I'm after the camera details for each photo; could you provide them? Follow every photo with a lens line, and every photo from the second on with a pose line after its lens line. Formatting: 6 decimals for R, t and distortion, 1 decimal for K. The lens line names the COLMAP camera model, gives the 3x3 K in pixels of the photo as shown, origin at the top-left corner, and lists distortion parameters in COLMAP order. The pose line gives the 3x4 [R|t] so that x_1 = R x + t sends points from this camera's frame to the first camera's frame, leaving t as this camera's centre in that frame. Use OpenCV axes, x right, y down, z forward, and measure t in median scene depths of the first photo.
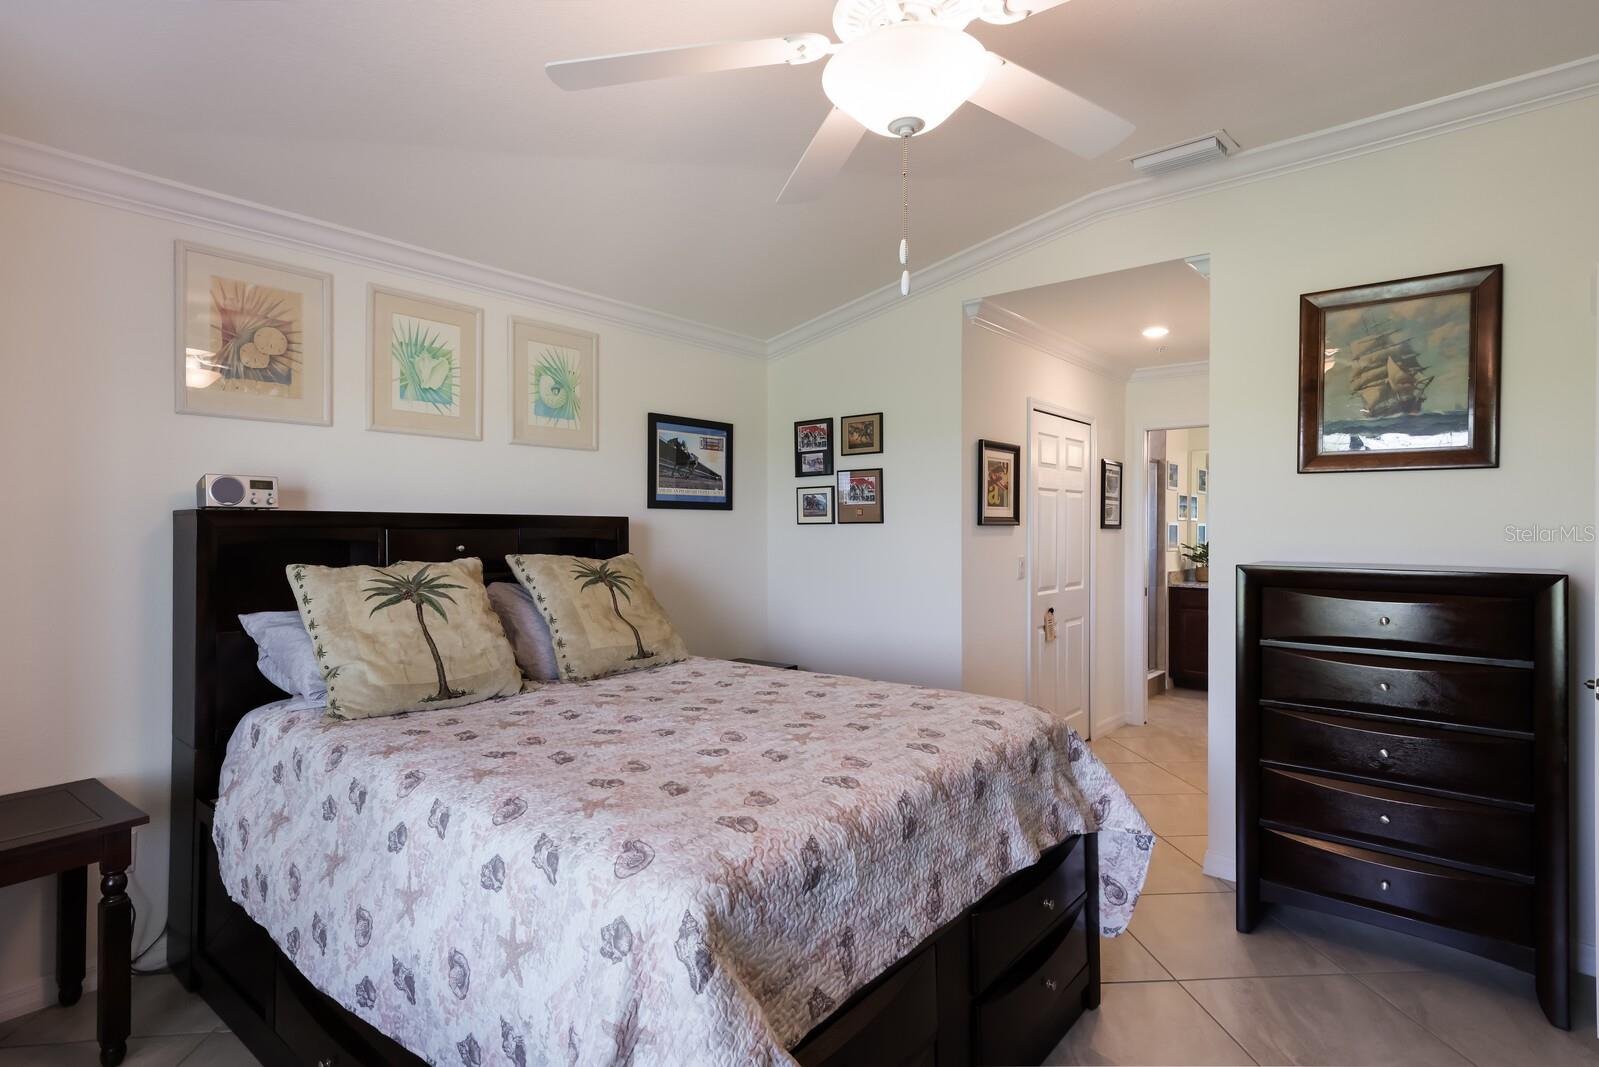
lens RADIAL K [[803.8, 0, 803.8], [0, 803.8, 532.4], [0, 0, 1]] dist [0.006241, 0.001423]
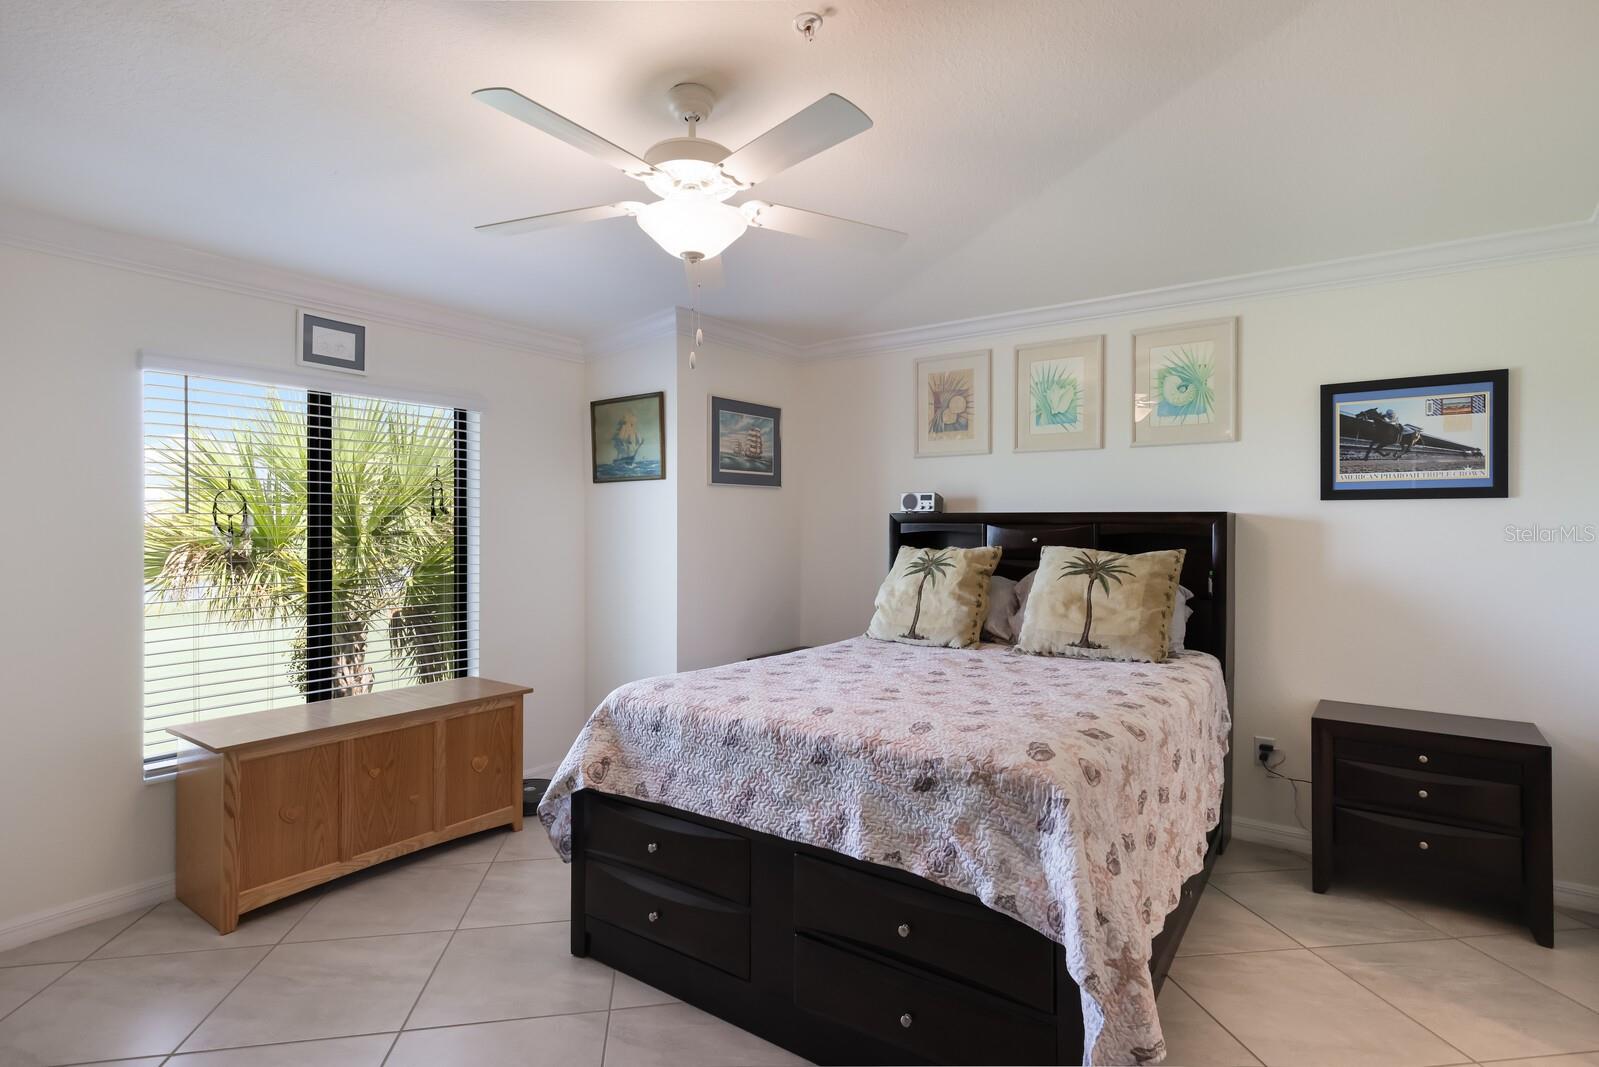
lens RADIAL K [[803.8, 0, 803.4], [0, 803.8, 526.4], [0, 0, 1]] dist [0.006241, 0.001423]
pose [[0.078096, 0.001718, -0.996944, 0.738503], [-0.005900, 0.999982, 0.001261, -0.000806], [0.996928, 0.005783, 0.078105, 0.494075]]
